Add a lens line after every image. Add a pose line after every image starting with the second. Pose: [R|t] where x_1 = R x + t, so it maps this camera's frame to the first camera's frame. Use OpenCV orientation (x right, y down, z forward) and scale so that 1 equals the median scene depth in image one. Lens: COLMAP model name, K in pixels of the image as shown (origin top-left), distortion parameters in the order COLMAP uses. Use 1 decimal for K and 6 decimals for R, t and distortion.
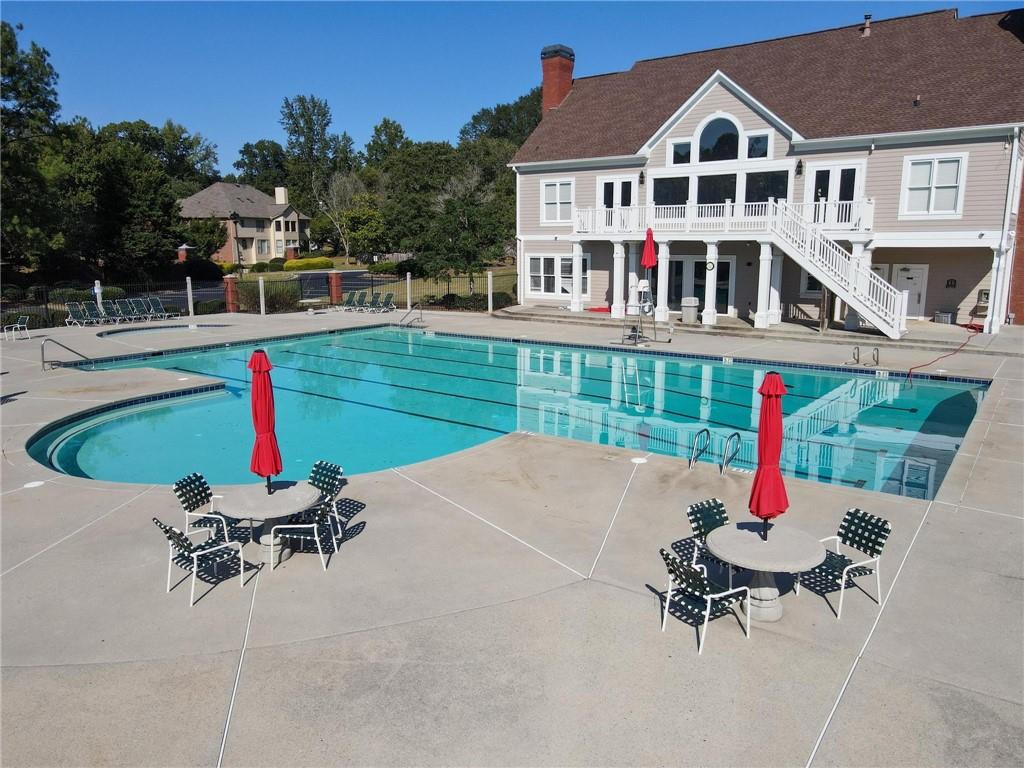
lens RADIAL K [[723.4, 0, 512.0], [0, 723.4, 384.0], [0, 0, 1]] dist [-0.005991, -0.002648]
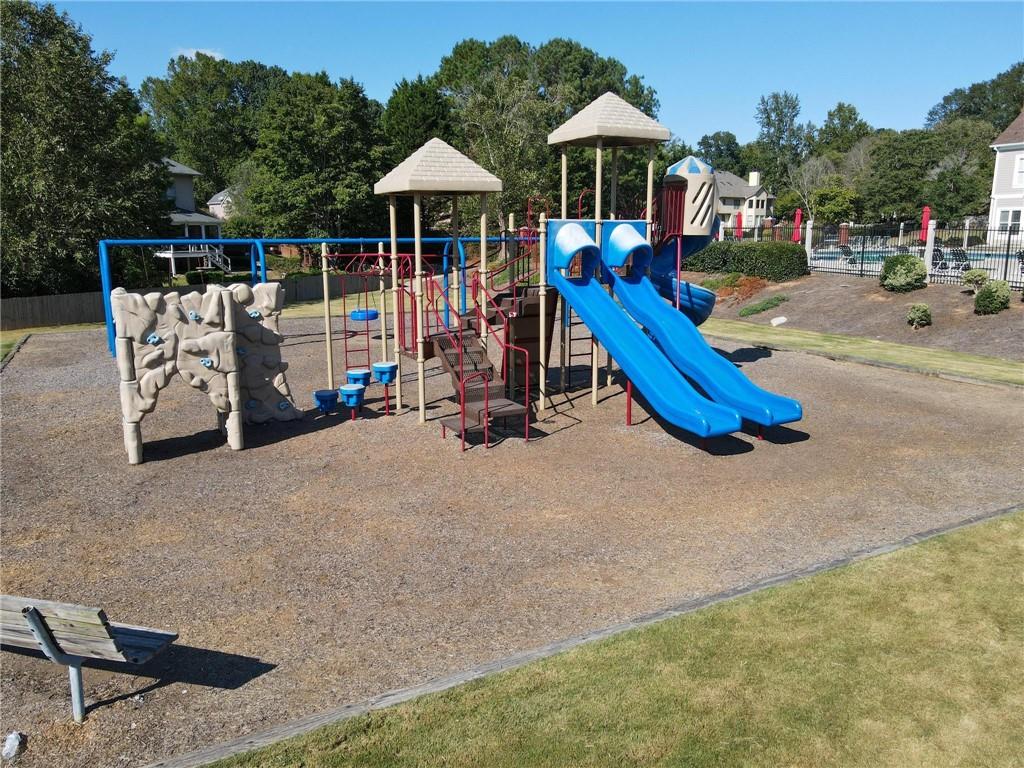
lens RADIAL K [[723.4, 0, 512.0], [0, 723.4, 384.0], [0, 0, 1]] dist [-0.005991, -0.002648]
pose [[0.854165, 0.104412, -0.509412, -0.025207], [-0.095794, 0.994463, 0.043206, 0.126358], [0.511103, 0.011893, 0.859437, -0.456852]]
